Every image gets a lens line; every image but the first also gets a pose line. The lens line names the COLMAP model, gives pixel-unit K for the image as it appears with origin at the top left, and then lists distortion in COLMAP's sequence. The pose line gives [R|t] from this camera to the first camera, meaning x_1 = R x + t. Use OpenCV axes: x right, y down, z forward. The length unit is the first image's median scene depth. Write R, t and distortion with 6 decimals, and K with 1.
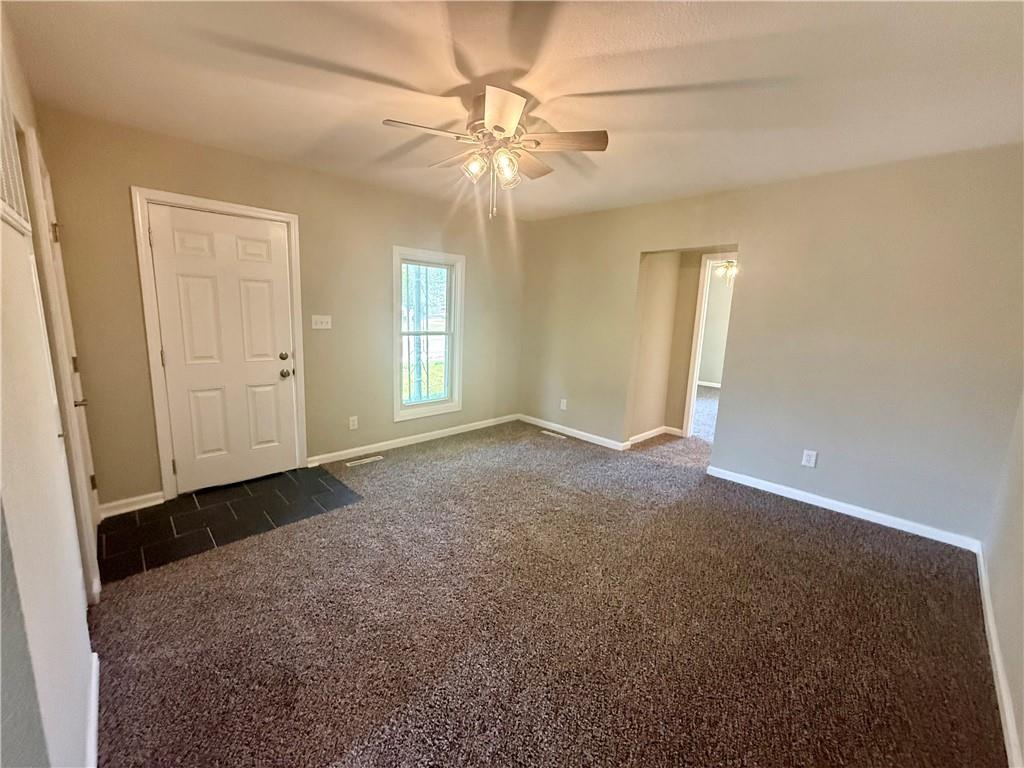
lens RADIAL K [[408.4, 0, 510.6], [0, 408.4, 384.0], [0, 0, 1]] dist [-0.001121, -0.000478]
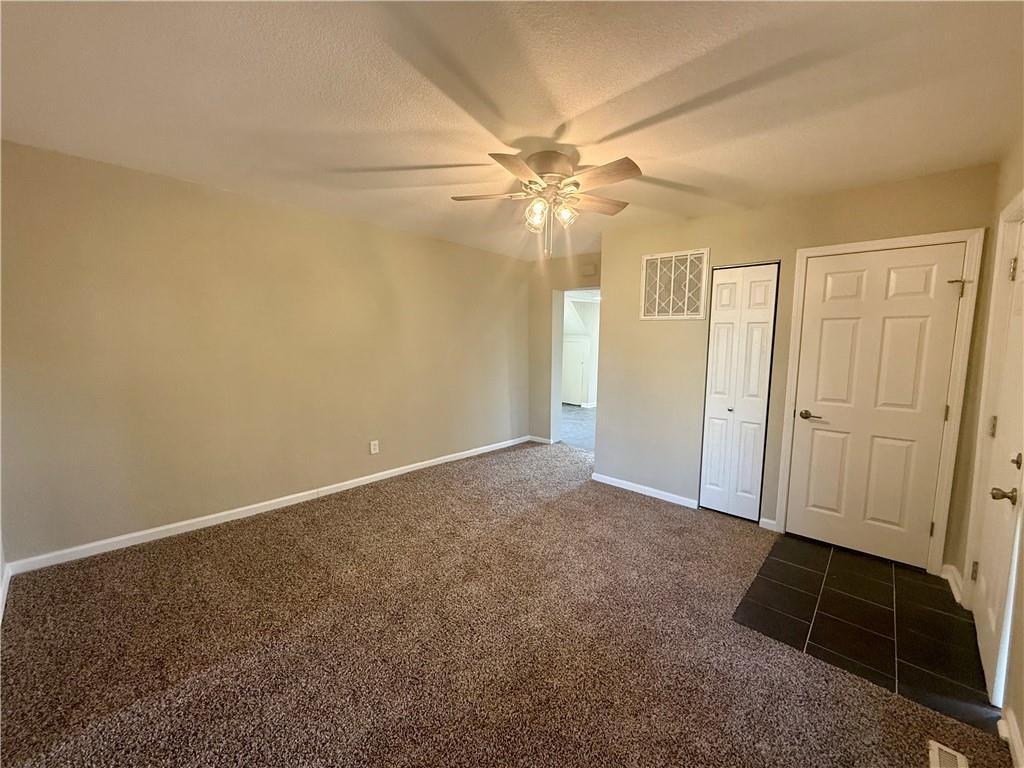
lens RADIAL K [[408.4, 0, 510.6], [0, 408.4, 384.0], [0, 0, 1]] dist [-0.001121, -0.000478]
pose [[-0.997273, -0.040740, -0.061529, 0.073671], [-0.056726, 0.956525, 0.286080, -0.249311], [0.047199, 0.288790, -0.956228, 1.363502]]
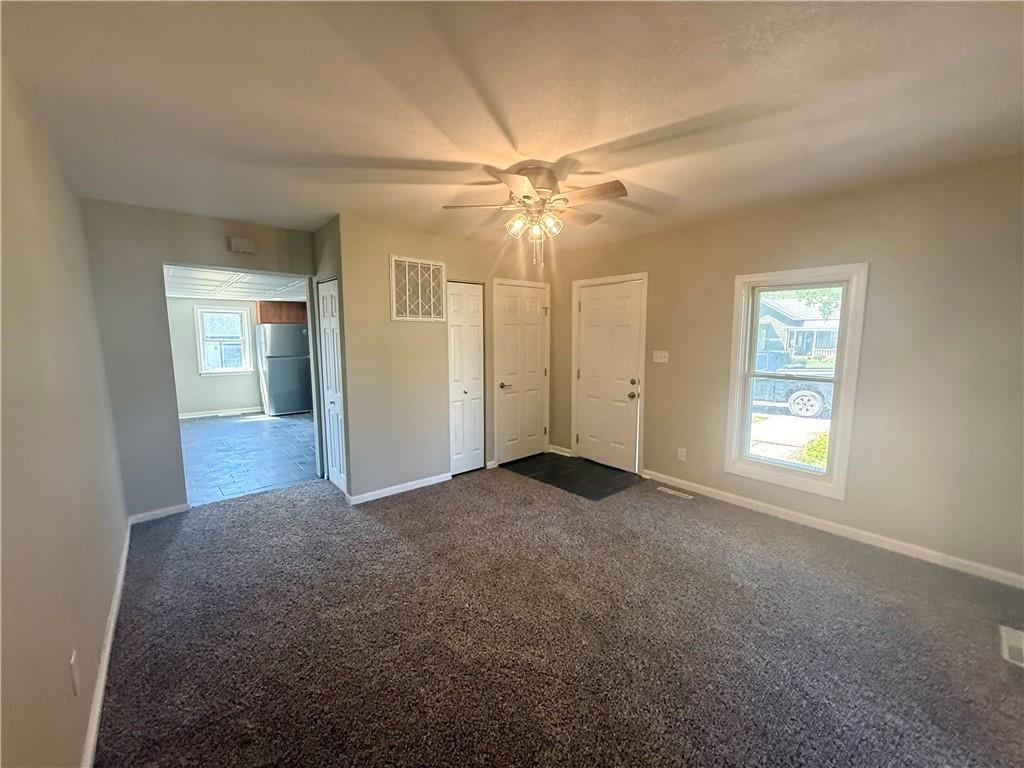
lens RADIAL K [[408.4, 0, 510.6], [0, 408.4, 384.0], [0, 0, 1]] dist [-0.001121, -0.000478]
pose [[-0.064461, 0.089835, -0.993868, 0.736688], [-0.178956, 0.978754, 0.100076, -0.118698], [0.981743, 0.184310, -0.047015, 0.667481]]
